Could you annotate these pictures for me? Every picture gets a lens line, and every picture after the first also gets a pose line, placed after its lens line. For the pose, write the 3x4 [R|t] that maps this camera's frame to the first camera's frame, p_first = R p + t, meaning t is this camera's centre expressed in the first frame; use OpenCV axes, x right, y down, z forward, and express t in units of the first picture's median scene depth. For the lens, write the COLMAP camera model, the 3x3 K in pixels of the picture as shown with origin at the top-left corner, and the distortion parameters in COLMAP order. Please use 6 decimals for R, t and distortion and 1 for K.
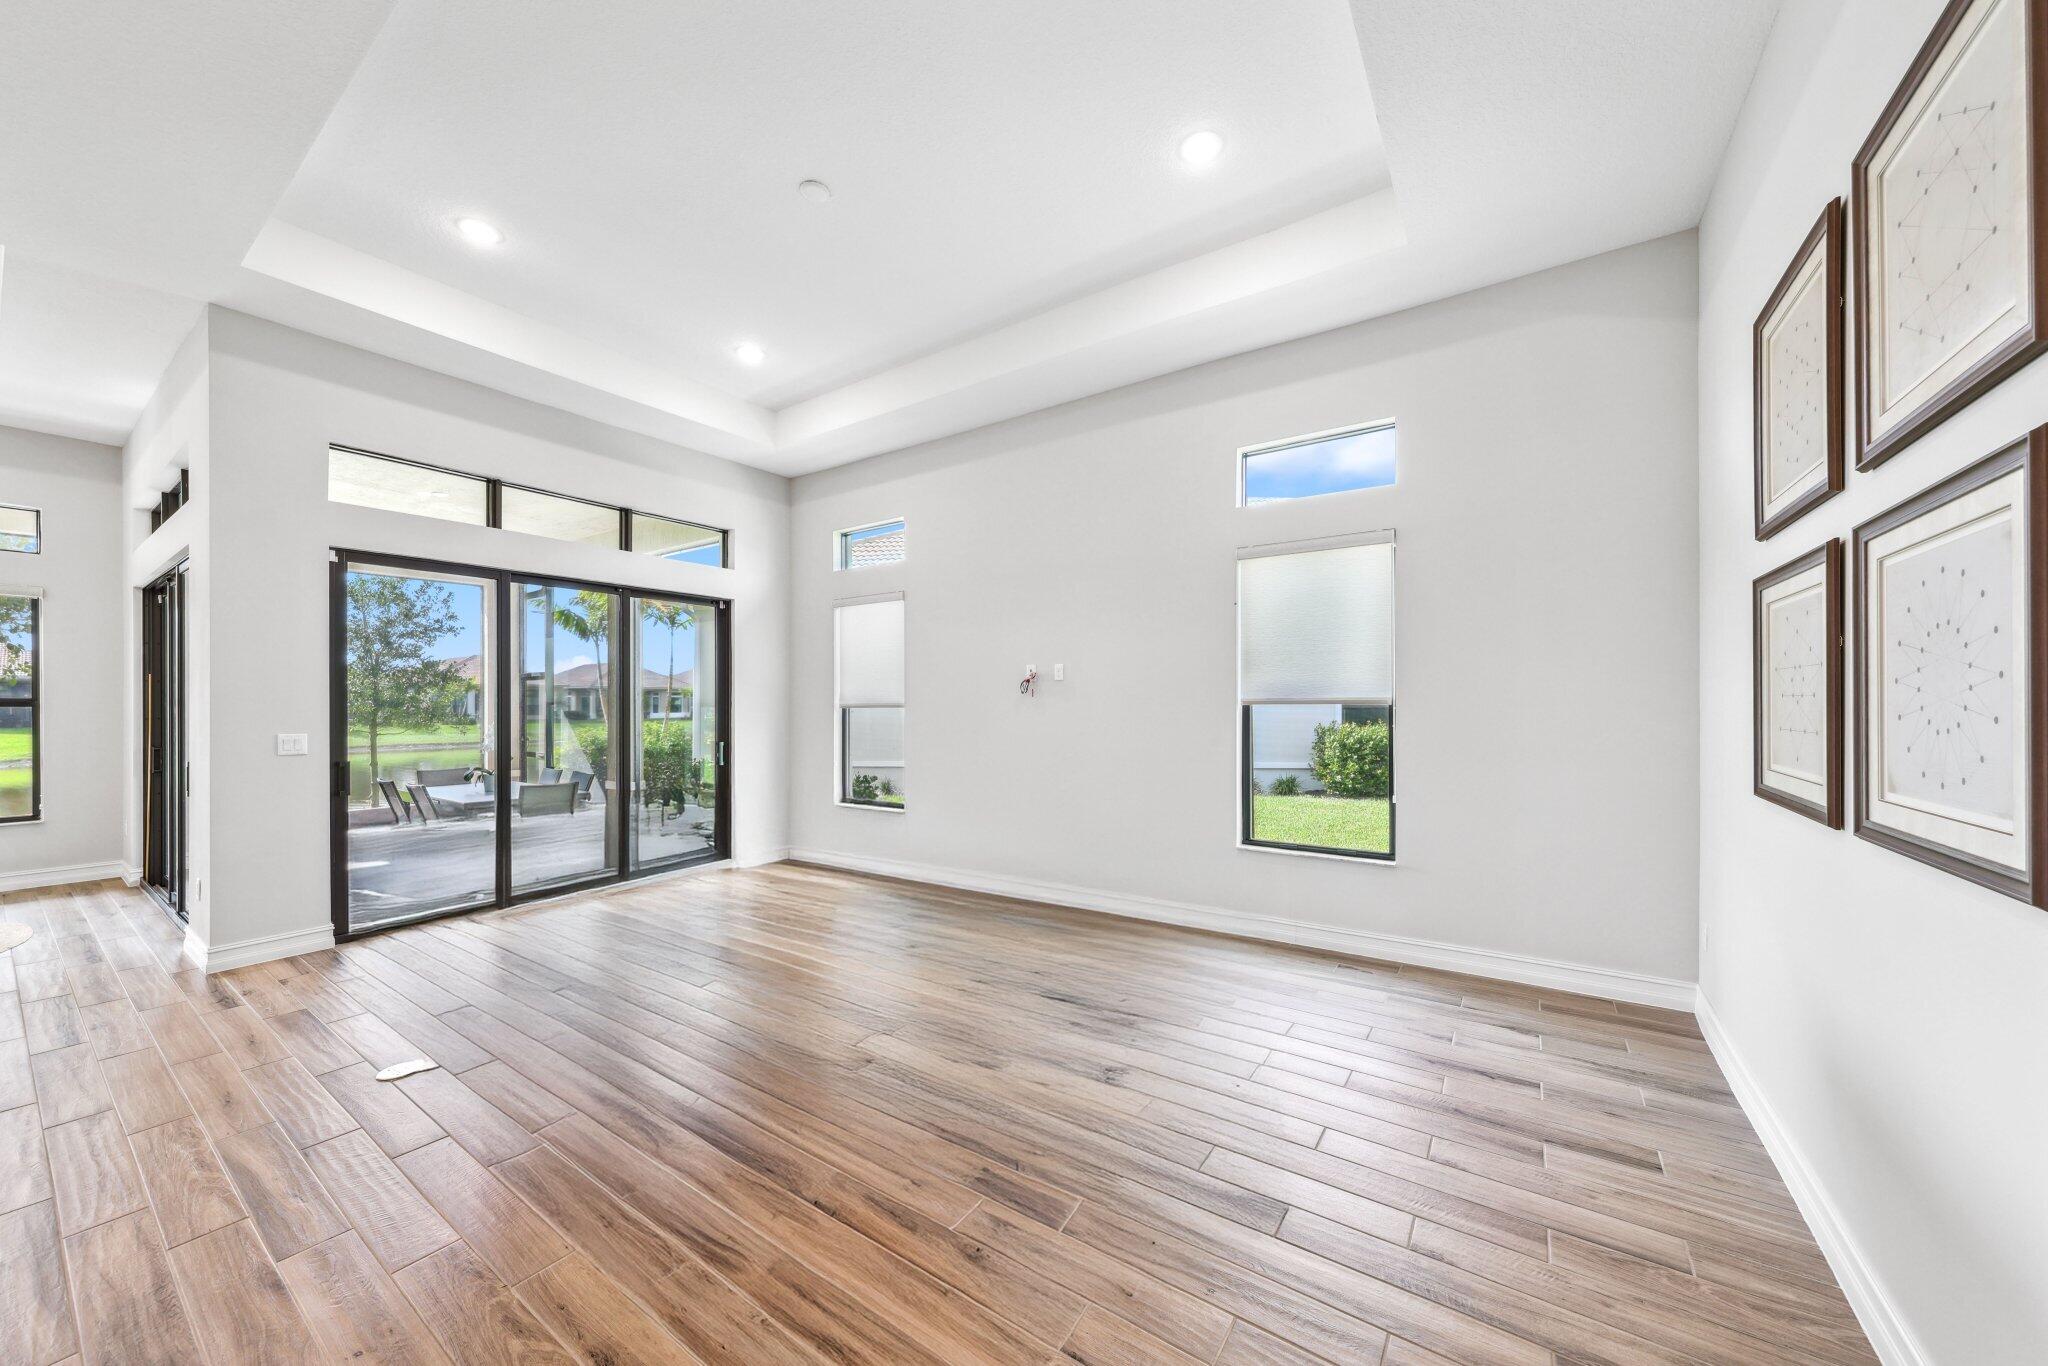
lens RADIAL K [[717.9, 0, 1020.8], [0, 717.9, 709.2], [0, 0, 1]] dist [0.000512, -0.000290]
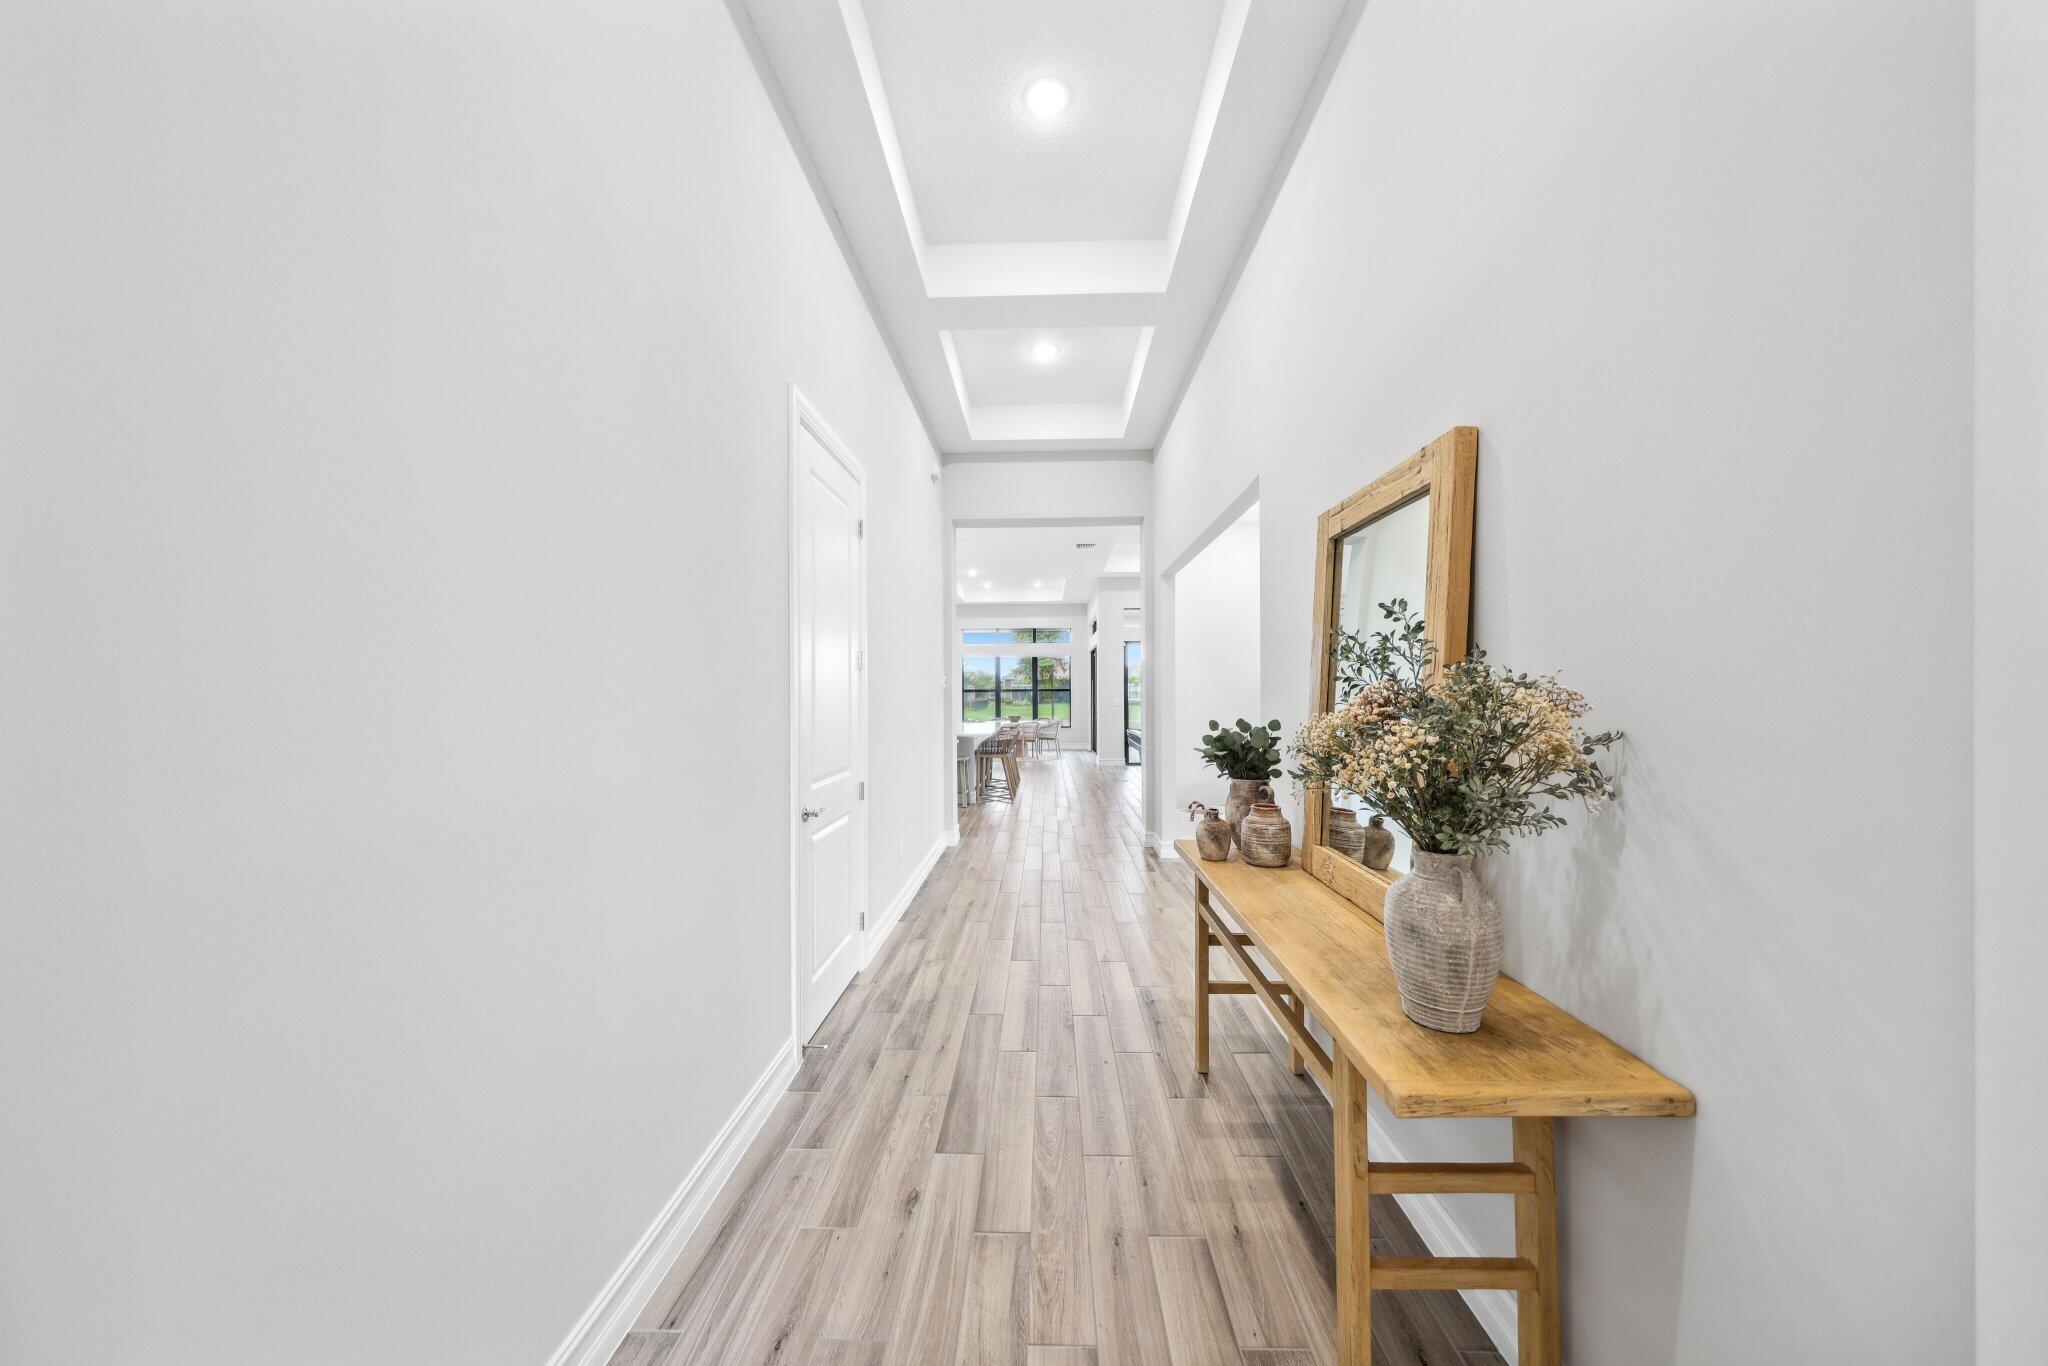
lens RADIAL K [[717.9, 0, 1024.4], [0, 717.9, 695.0], [0, 0, 1]] dist [0.000512, -0.000290]
pose [[0.546526, 0.002381, -0.837439, 1.135163], [-0.004155, 0.999991, 0.000132, 0.010335], [0.837432, 0.003407, 0.546531, -0.871271]]
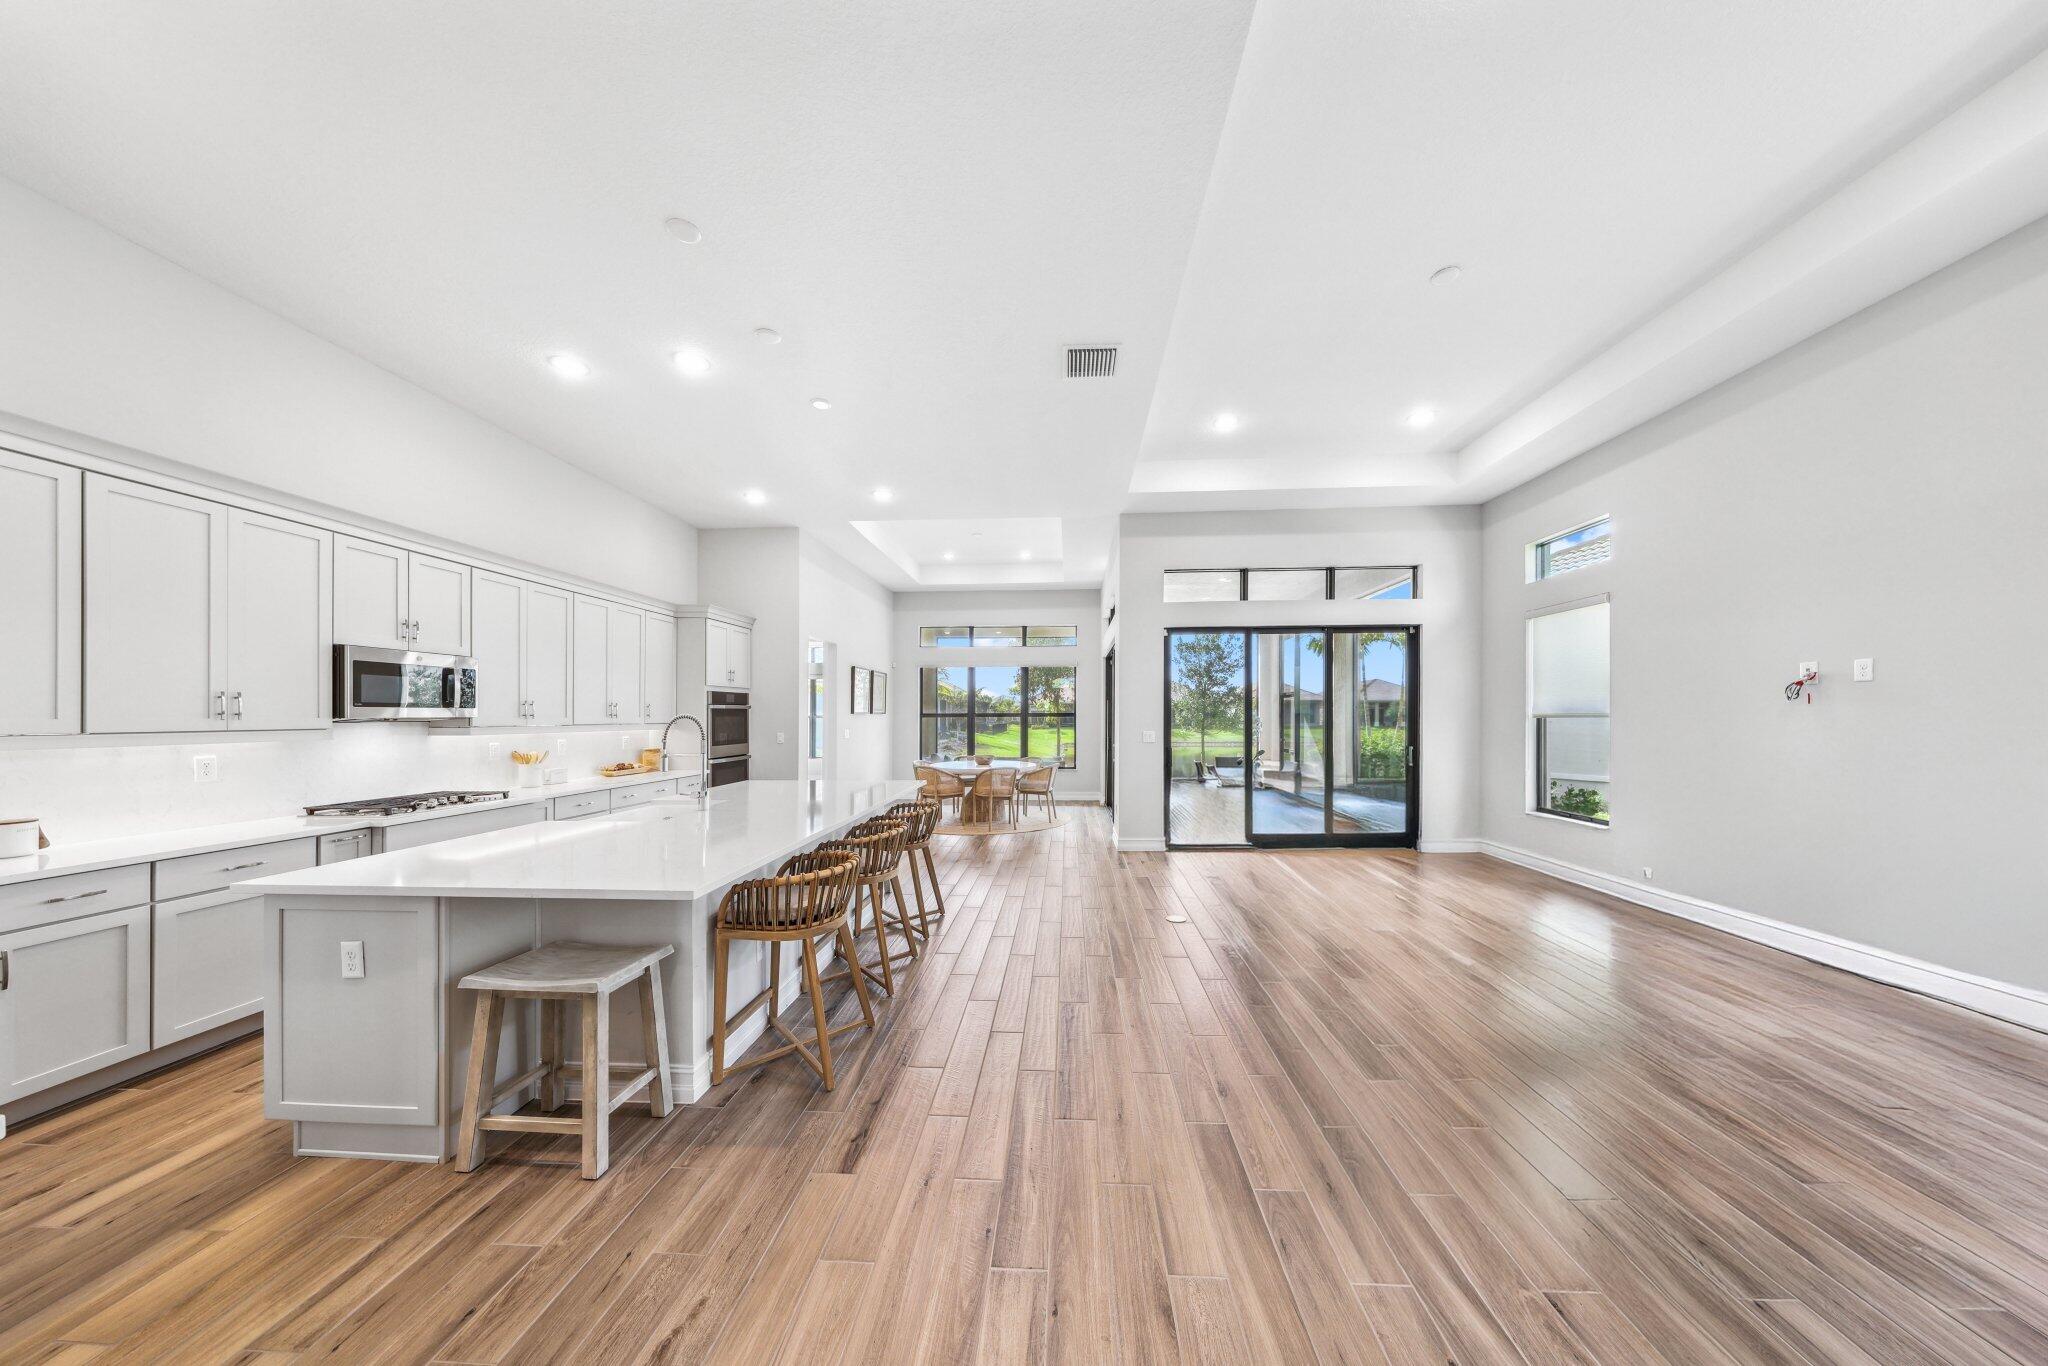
lens RADIAL K [[603.4, 0, 1042.1], [0, 603.4, 719.6], [0, 0, 1]] dist [-0.003836, -0.000049]
pose [[0.527394, 0.003833, -0.849612, 0.117928], [-0.002354, 0.999993, 0.003050, -0.000064], [0.849618, 0.000392, 0.527399, -0.041582]]
